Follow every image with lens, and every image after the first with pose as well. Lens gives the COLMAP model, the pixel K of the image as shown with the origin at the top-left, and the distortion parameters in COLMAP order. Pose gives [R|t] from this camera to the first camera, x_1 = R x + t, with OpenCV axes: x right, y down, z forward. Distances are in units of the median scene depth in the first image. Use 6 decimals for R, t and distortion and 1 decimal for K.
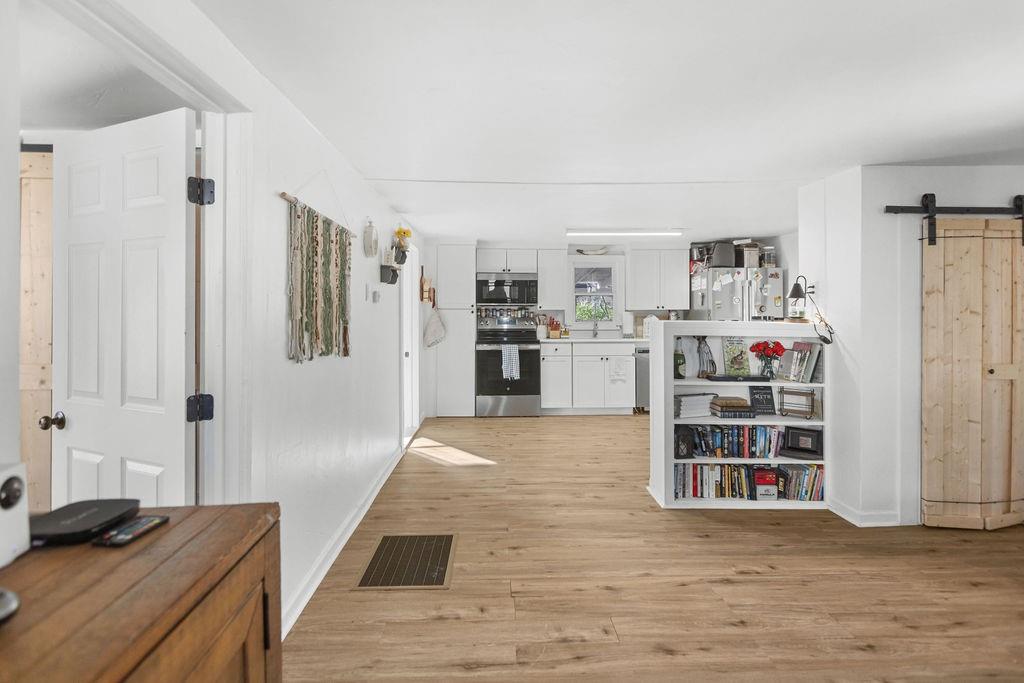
lens RADIAL K [[478.1, 0, 511.0], [0, 478.1, 309.2], [0, 0, 1]] dist [0.000041, 0.000072]
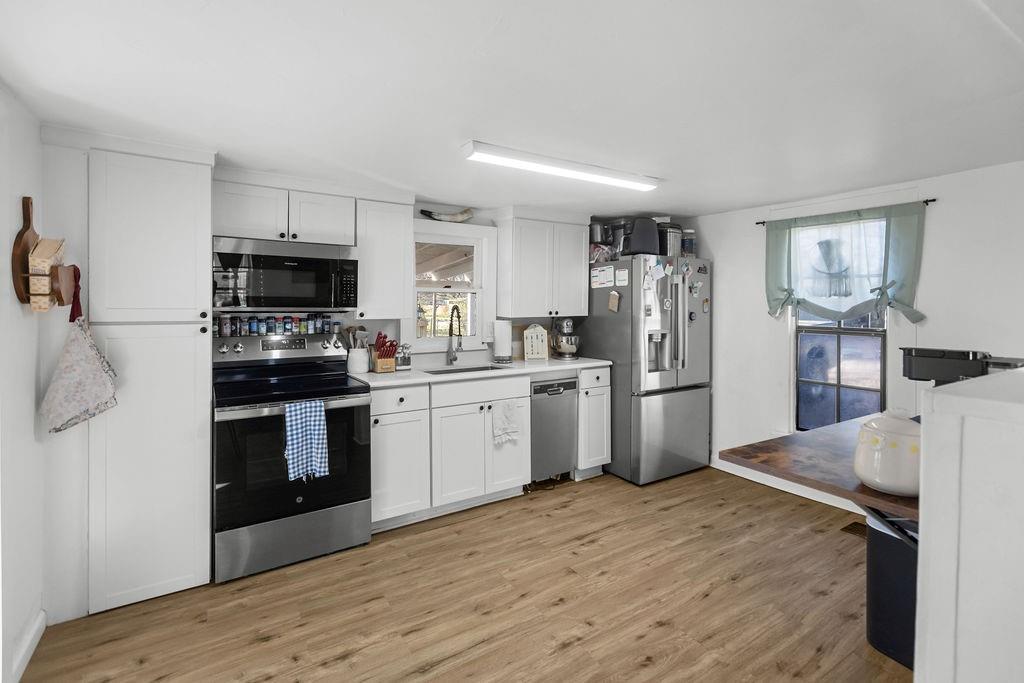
lens RADIAL K [[473.2, 0, 511.5], [0, 473.2, 307.4], [0, 0, 1]] dist [-0.001348, 0.000252]
pose [[0.858840, -0.000335, 0.512243, -0.101056], [-0.006768, 0.999905, 0.012001, -0.032565], [-0.512199, -0.013774, 0.858756, 0.857786]]
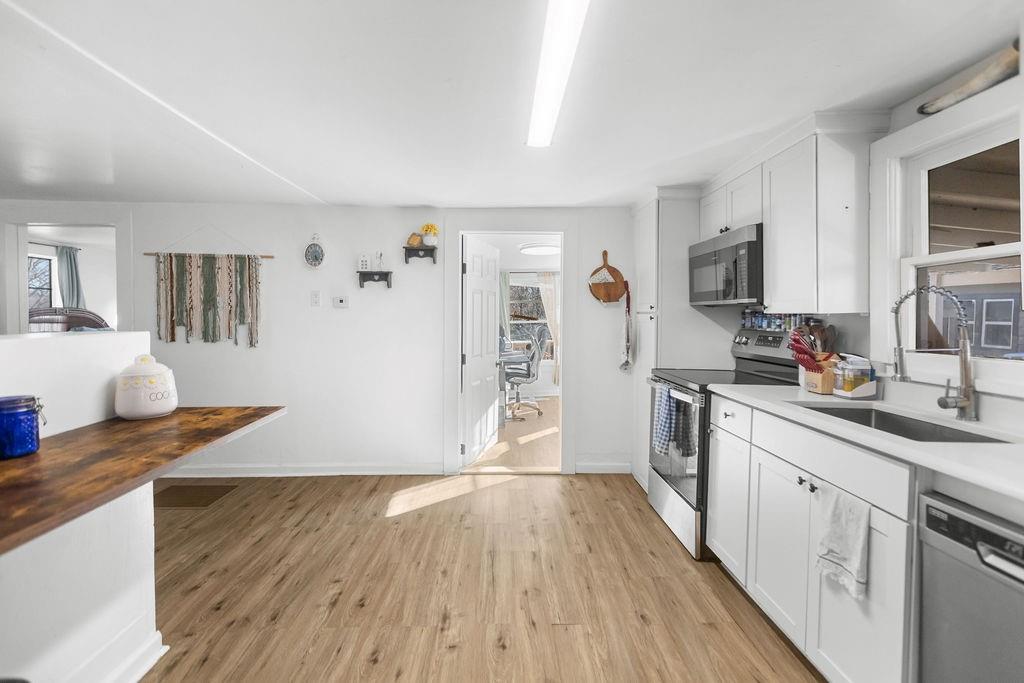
lens RADIAL K [[467.4, 0, 513.5], [0, 467.4, 328.6], [0, 0, 1]] dist [0.002116, -0.000145]
pose [[-0.005860, 0.027775, -0.999597, 0.788633], [0.000425, 0.999614, 0.027773, 0.005213], [0.999983, -0.000262, -0.005870, 1.380528]]
